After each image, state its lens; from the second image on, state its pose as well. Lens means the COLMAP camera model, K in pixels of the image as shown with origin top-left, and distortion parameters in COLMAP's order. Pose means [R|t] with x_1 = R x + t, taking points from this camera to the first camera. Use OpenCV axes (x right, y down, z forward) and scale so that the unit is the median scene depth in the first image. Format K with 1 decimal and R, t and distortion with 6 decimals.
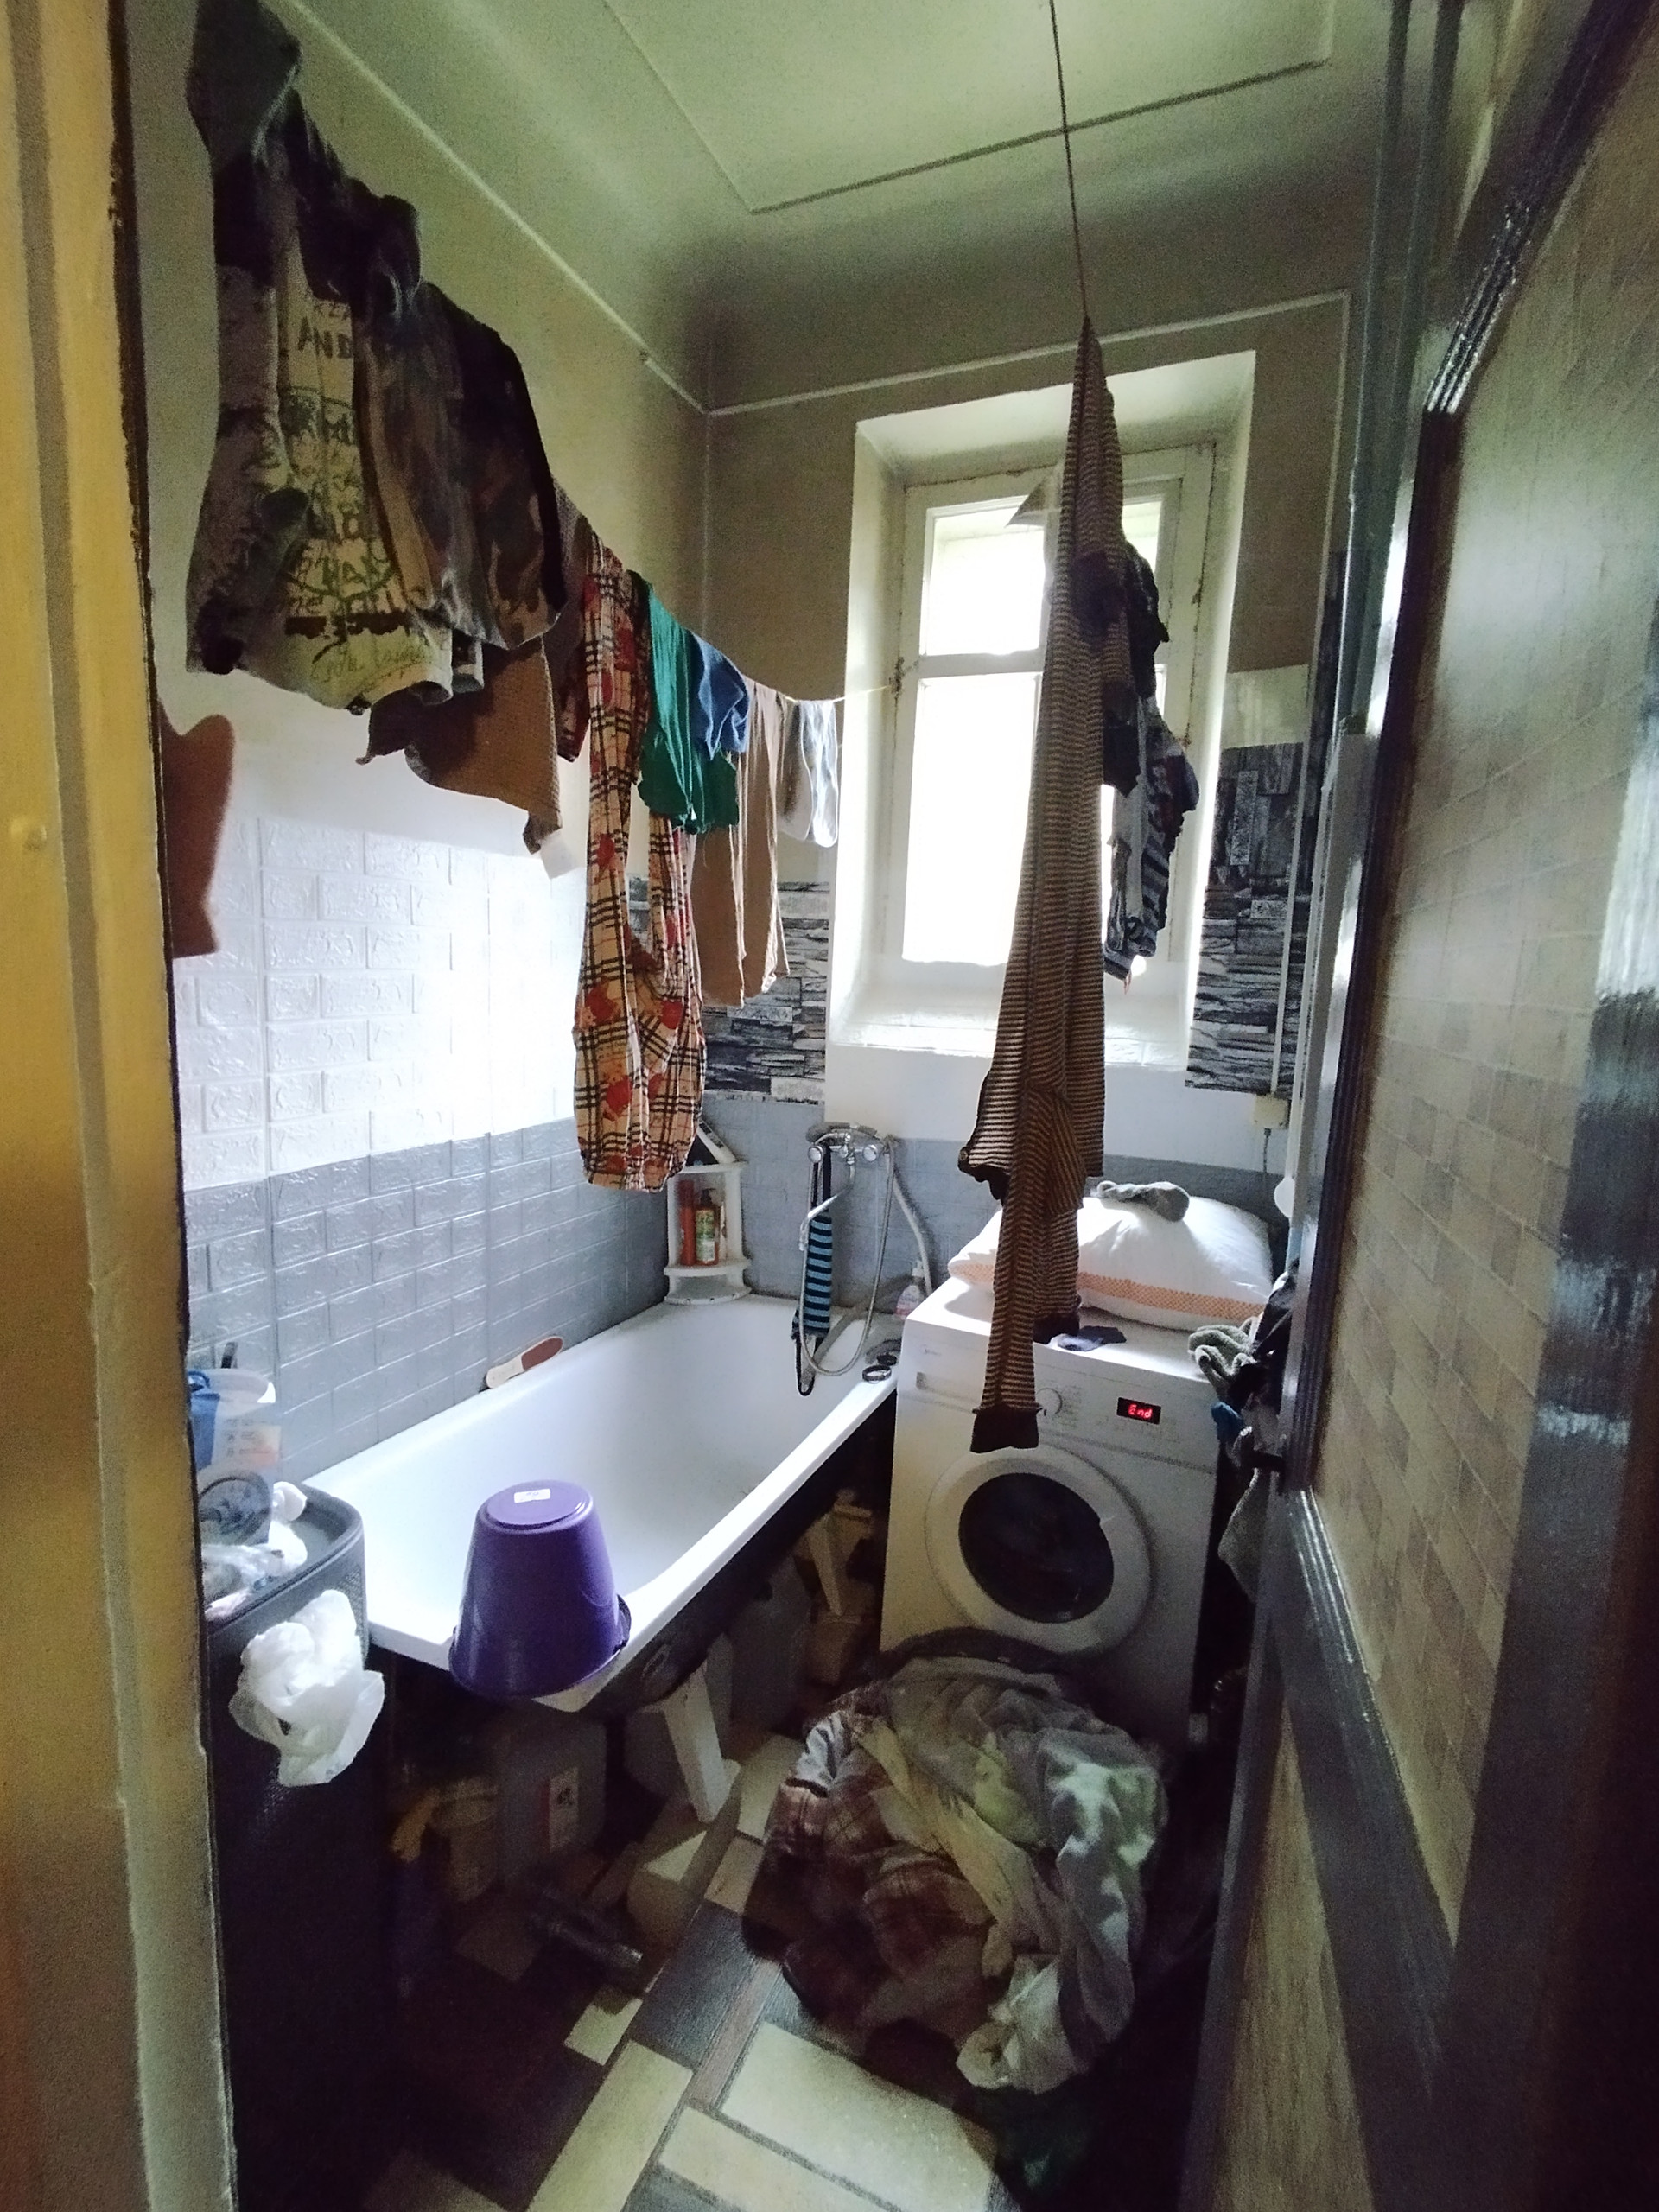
lens RADIAL K [[1024.7, 0, 847.0], [0, 1024.7, 1096.2], [0, 0, 1]] dist [0.006105, 0.000777]
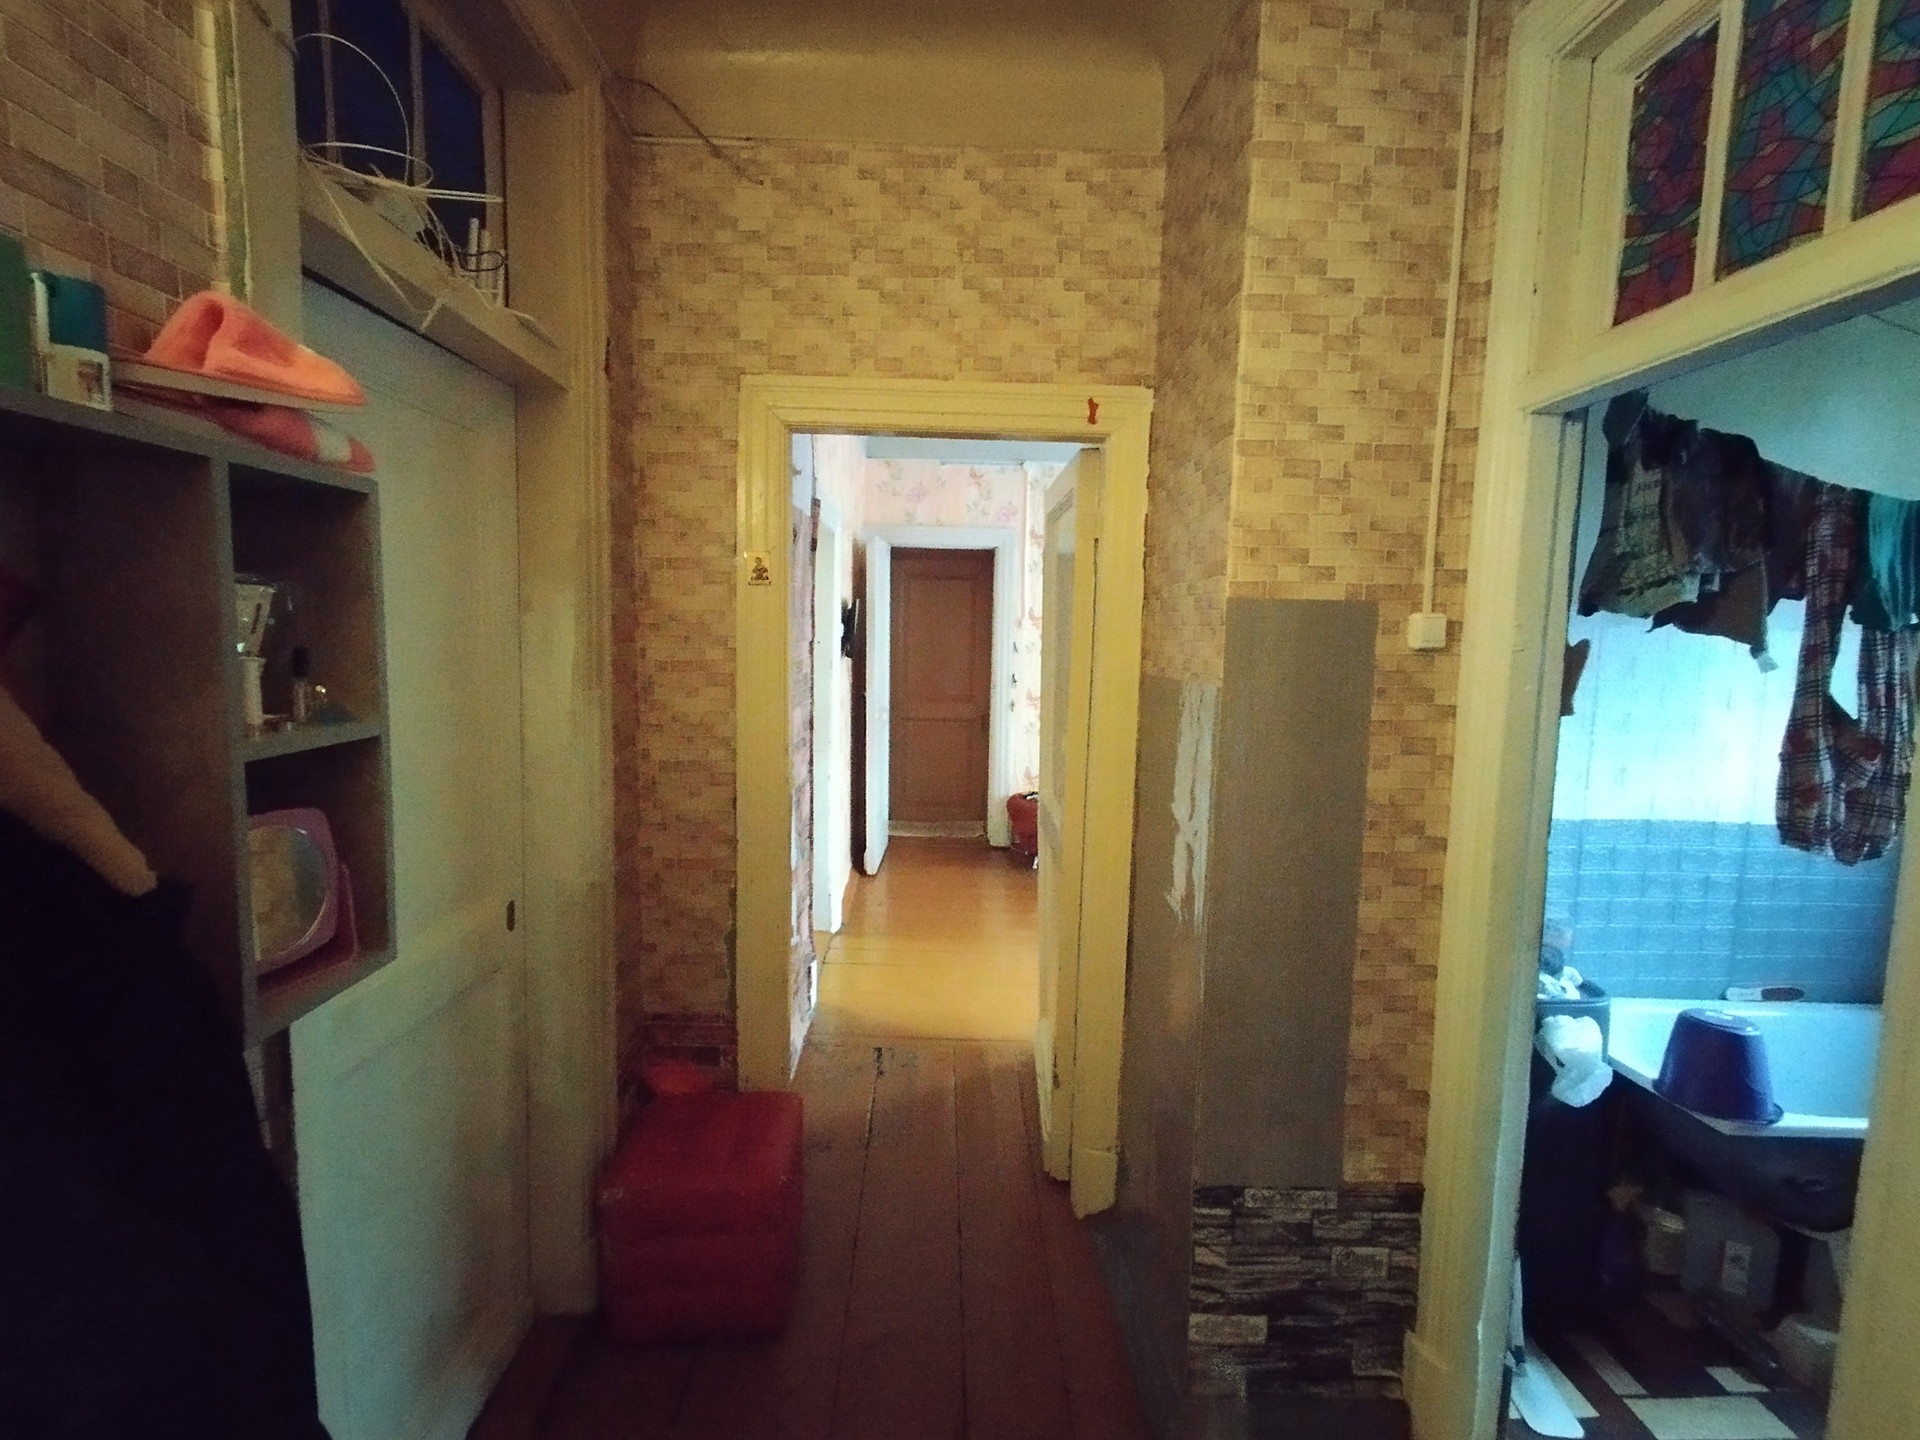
lens RADIAL K [[884.2, 0, 946.0], [0, 884.2, 719.3], [0, 0, 1]] dist [0.012919, -0.009776]
pose [[0.408471, 0.058350, -0.910905, 0.545764], [-0.125157, 0.992109, 0.007428, 0.043454], [0.904150, 0.110972, 0.412550, -0.945198]]
